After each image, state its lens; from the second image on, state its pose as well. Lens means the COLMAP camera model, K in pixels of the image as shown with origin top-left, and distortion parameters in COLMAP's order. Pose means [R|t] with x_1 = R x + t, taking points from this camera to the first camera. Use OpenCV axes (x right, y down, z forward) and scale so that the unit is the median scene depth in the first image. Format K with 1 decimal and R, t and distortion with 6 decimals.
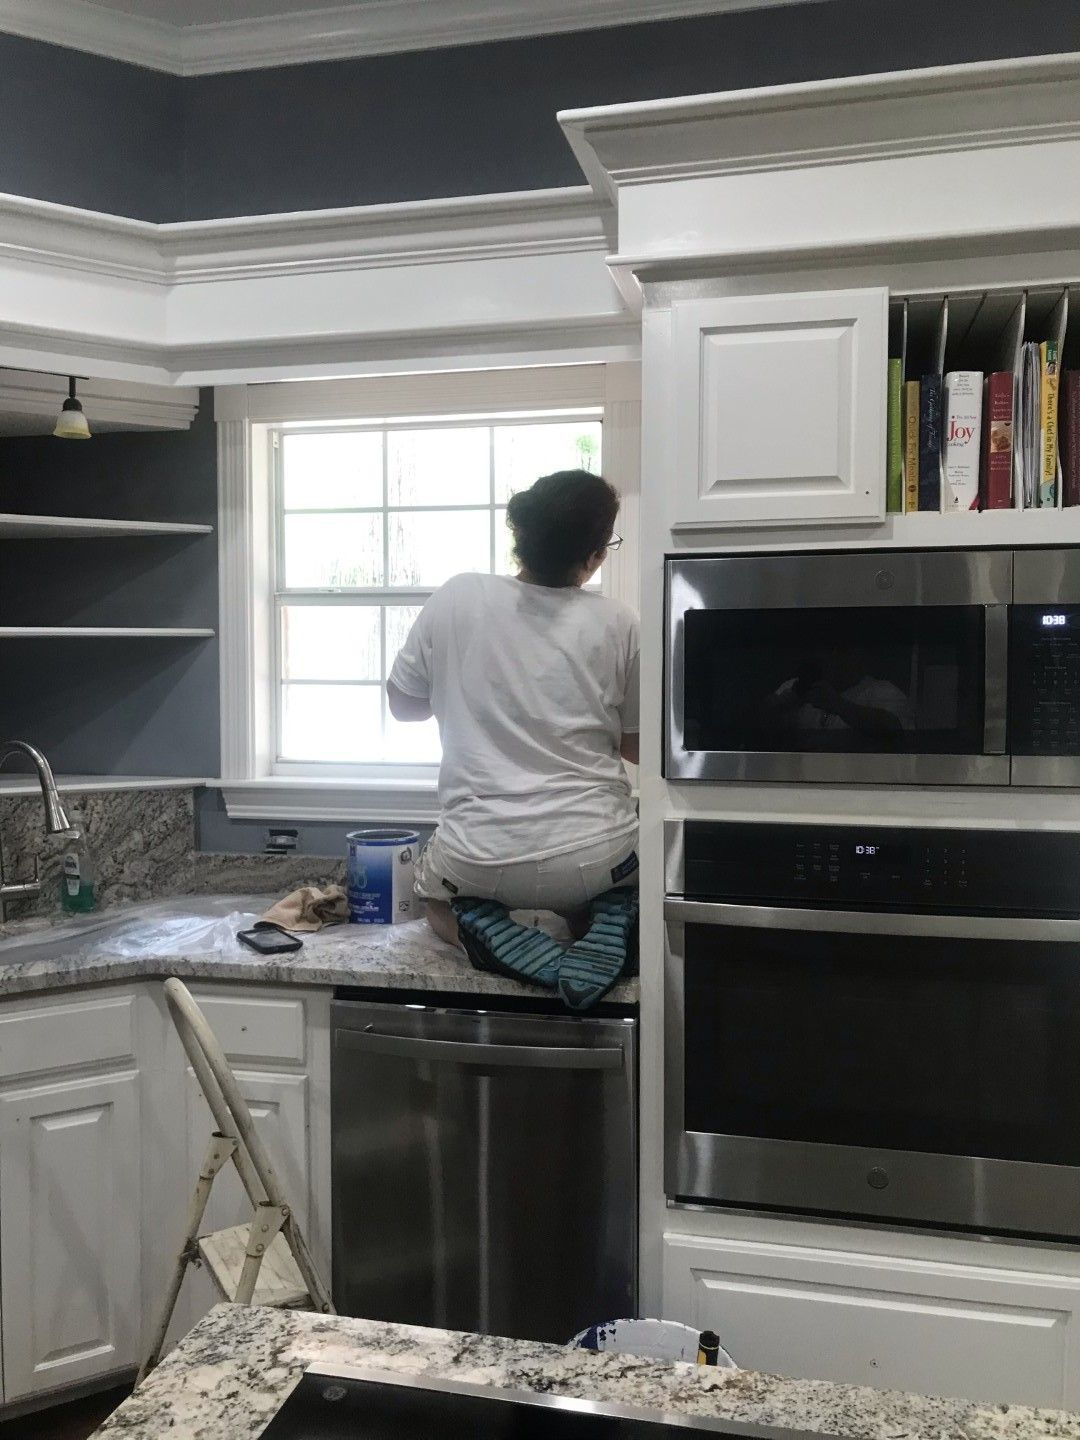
lens RADIAL K [[1213.2, 0, 540.0], [0, 1213.2, 720.0], [0, 0, 1]] dist [0.056786, -0.064329]
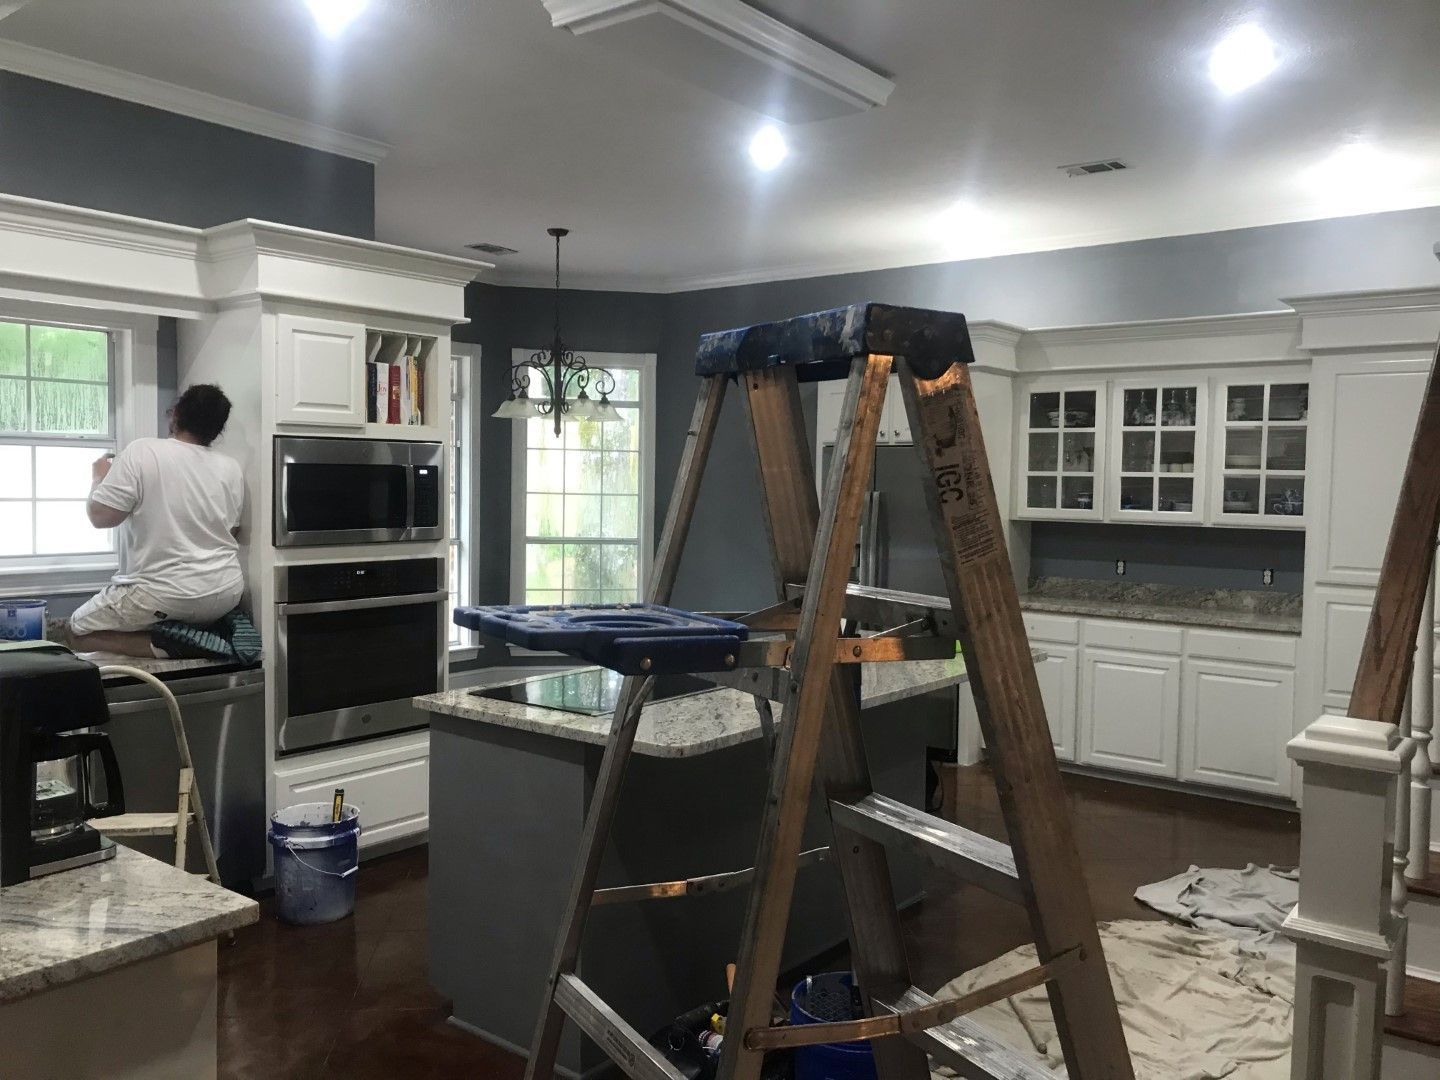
lens RADIAL K [[1213.2, 0, 720.0], [0, 1213.2, 540.0], [0, 0, 1]] dist [0.056786, -0.064329]
pose [[0.422645, -0.042286, 0.905308, -1.415894], [0.026418, 0.999061, 0.034332, -0.012256], [-0.905910, 0.009406, 0.423365, -0.524459]]
